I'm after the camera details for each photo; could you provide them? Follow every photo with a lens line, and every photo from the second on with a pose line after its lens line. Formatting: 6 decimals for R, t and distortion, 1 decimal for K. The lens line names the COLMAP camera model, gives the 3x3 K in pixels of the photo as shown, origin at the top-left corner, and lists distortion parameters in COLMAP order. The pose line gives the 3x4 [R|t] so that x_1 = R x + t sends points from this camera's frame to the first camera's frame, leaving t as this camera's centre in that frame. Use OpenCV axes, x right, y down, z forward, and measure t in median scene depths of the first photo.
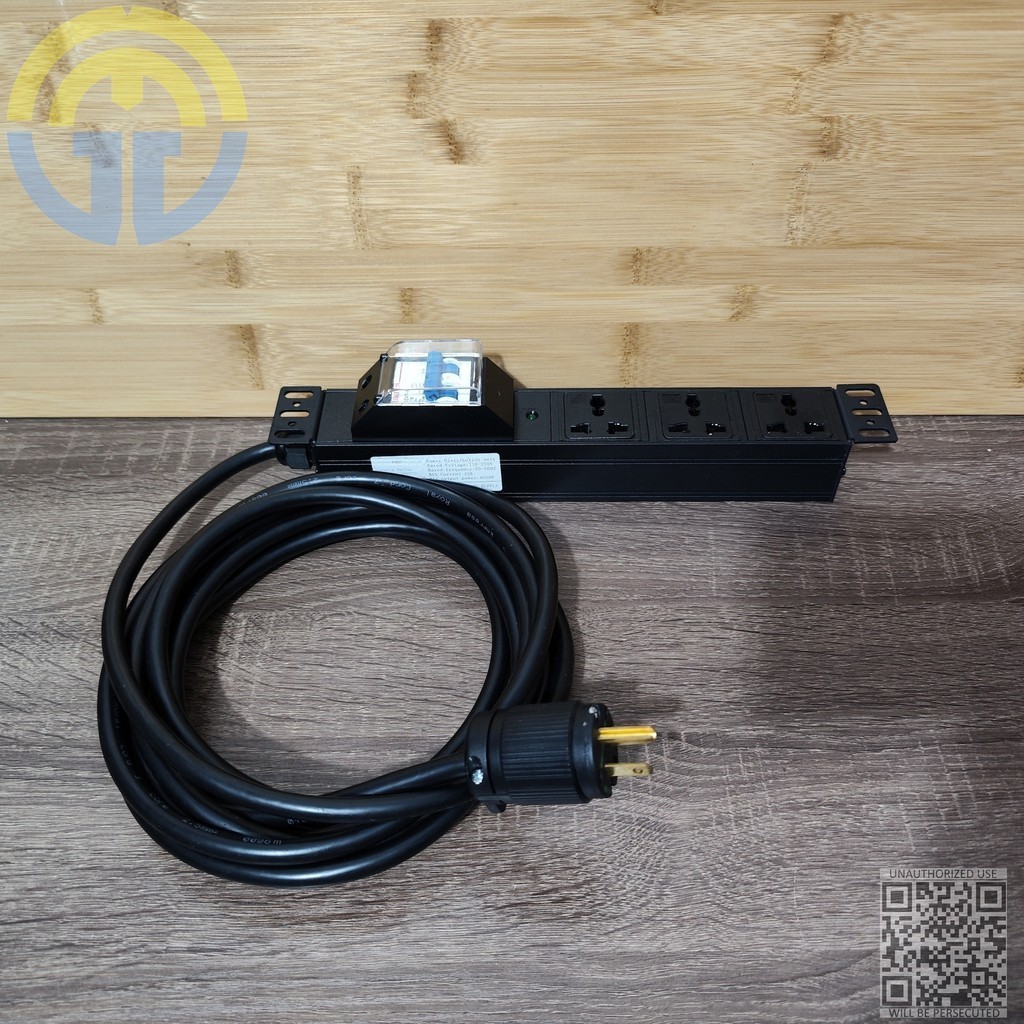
lens RADIAL K [[963.7, 0, 514.8], [0, 963.7, 490.4], [0, 0, 1]] dist [-0.009168, 0.000000]
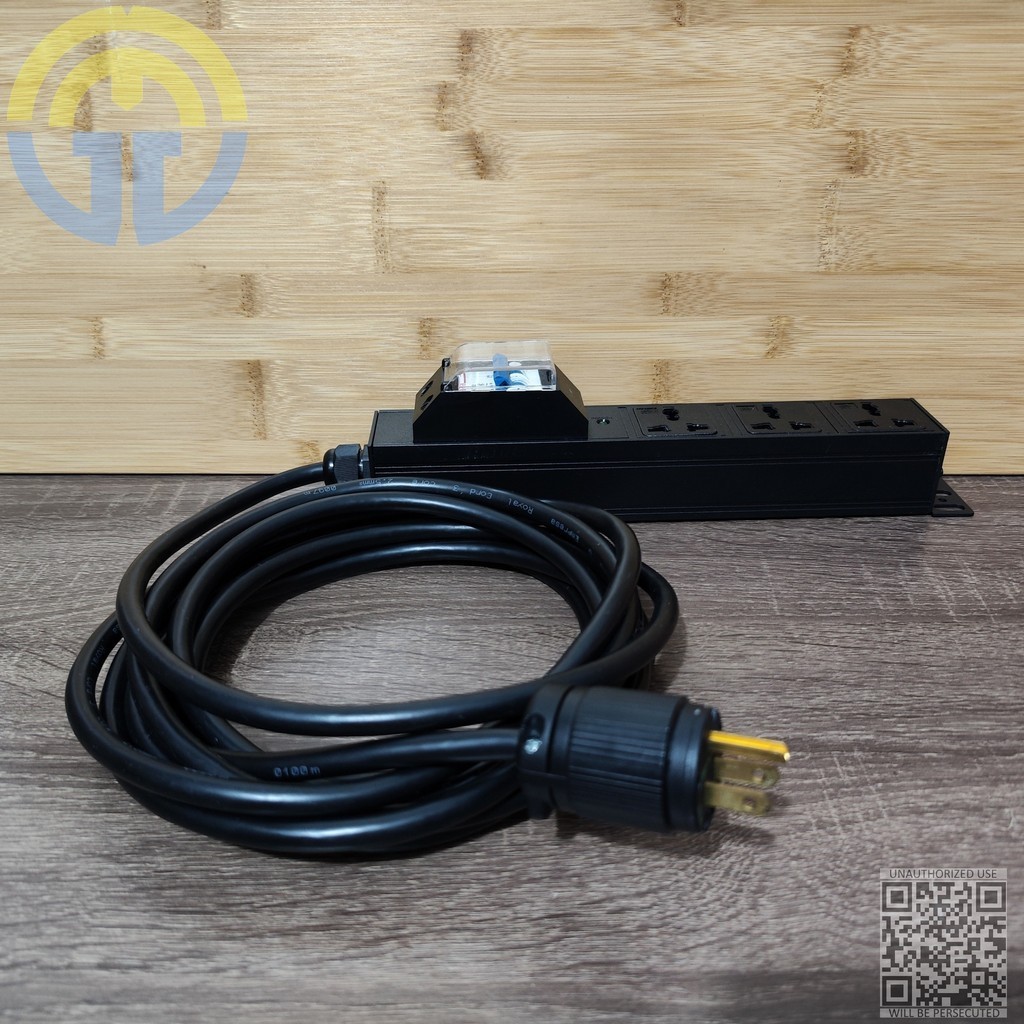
lens RADIAL K [[963.7, 0, 507.6], [0, 963.7, 511.7], [0, 0, 1]] dist [-0.009168, 0.000000]
pose [[0.999971, 0.007515, -0.001496, -0.031146], [-0.007586, 0.943548, -0.331148, 0.318252], [-0.001077, 0.331149, 0.943578, 0.176419]]
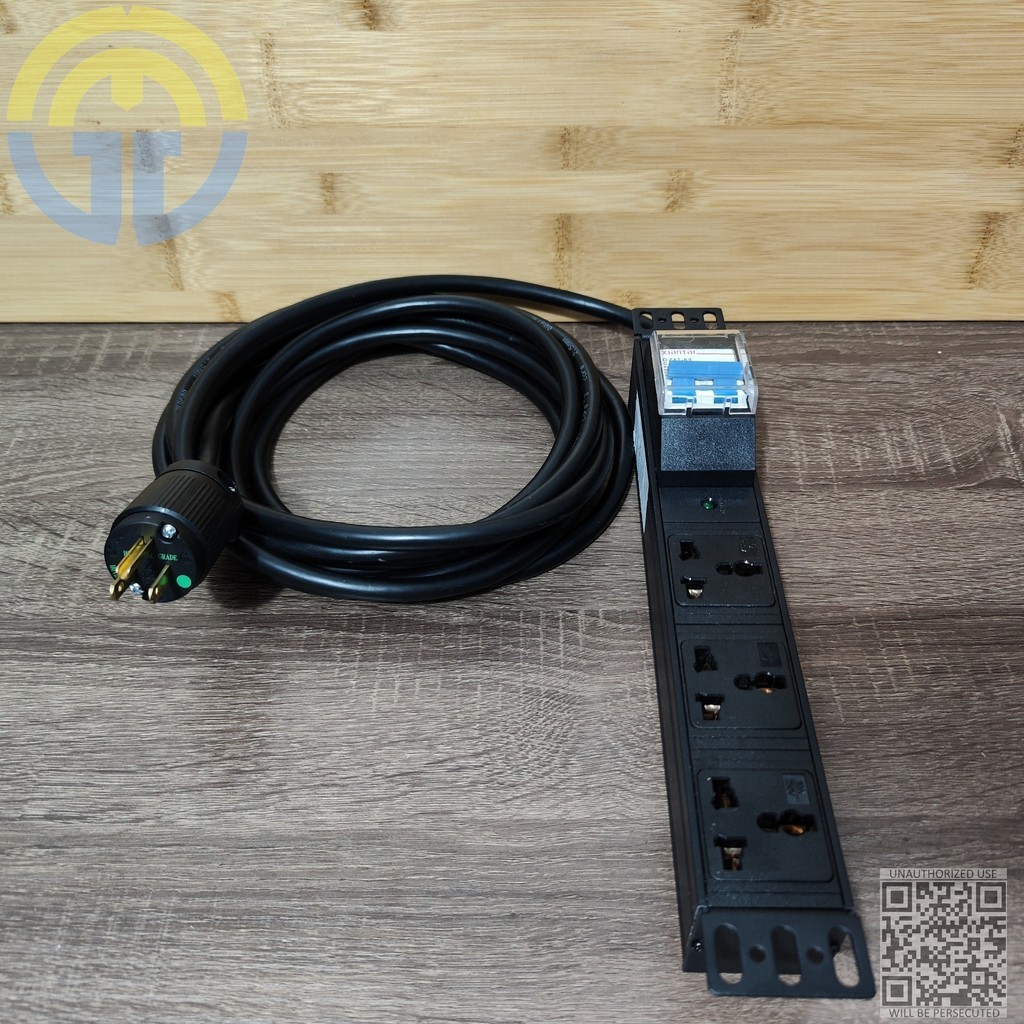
lens RADIAL K [[963.7, 0, 523.7], [0, 963.7, 504.0], [0, 0, 1]] dist [-0.009168, 0.000000]
pose [[0.999991, 0.002705, 0.003260, 0.089927], [-0.002564, 0.999093, -0.042501, 0.176535], [-0.003372, 0.042493, 0.999091, 0.060061]]
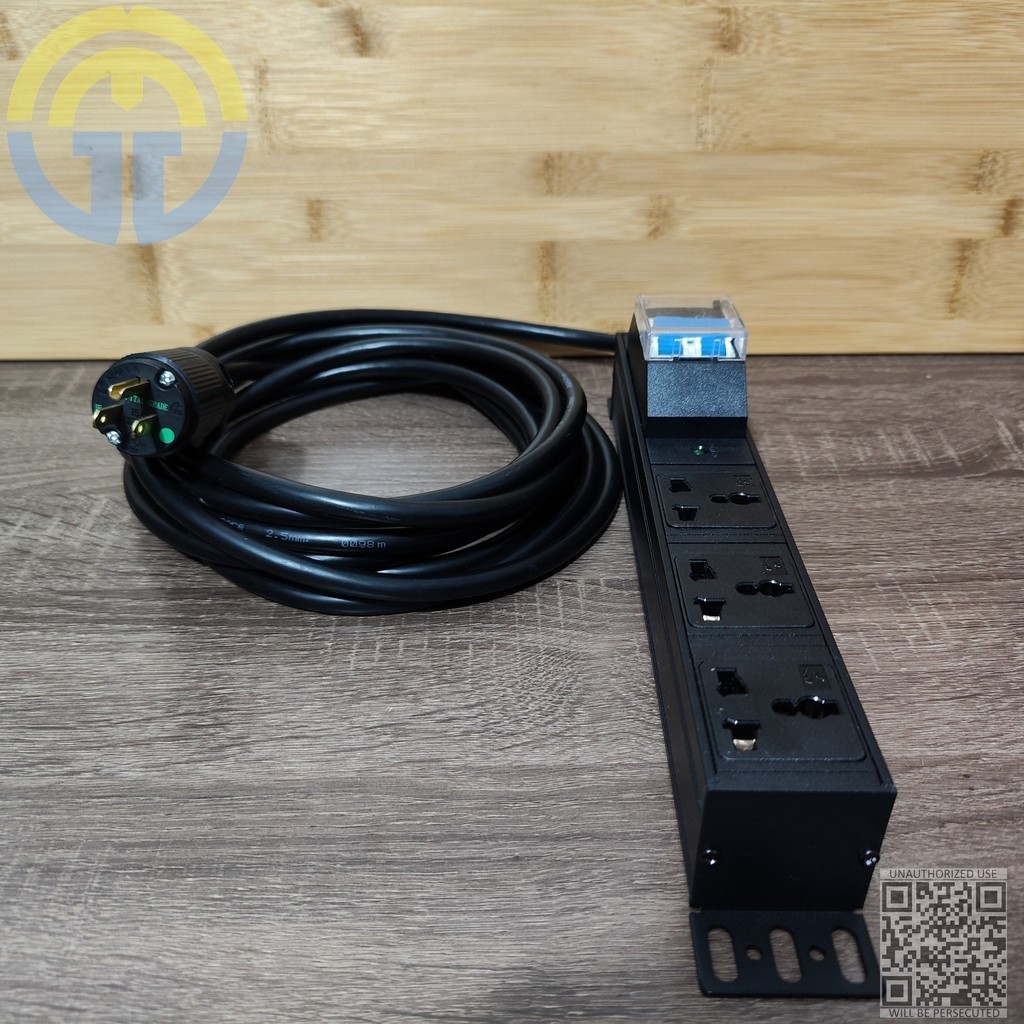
lens RADIAL K [[963.7, 0, 517.1], [0, 963.7, 522.7], [0, 0, 1]] dist [-0.009168, 0.000000]
pose [[0.999590, -0.004679, 0.028255, 0.070335], [0.011722, 0.966982, -0.254574, 0.392399], [-0.026131, 0.254801, 0.966640, 0.151880]]
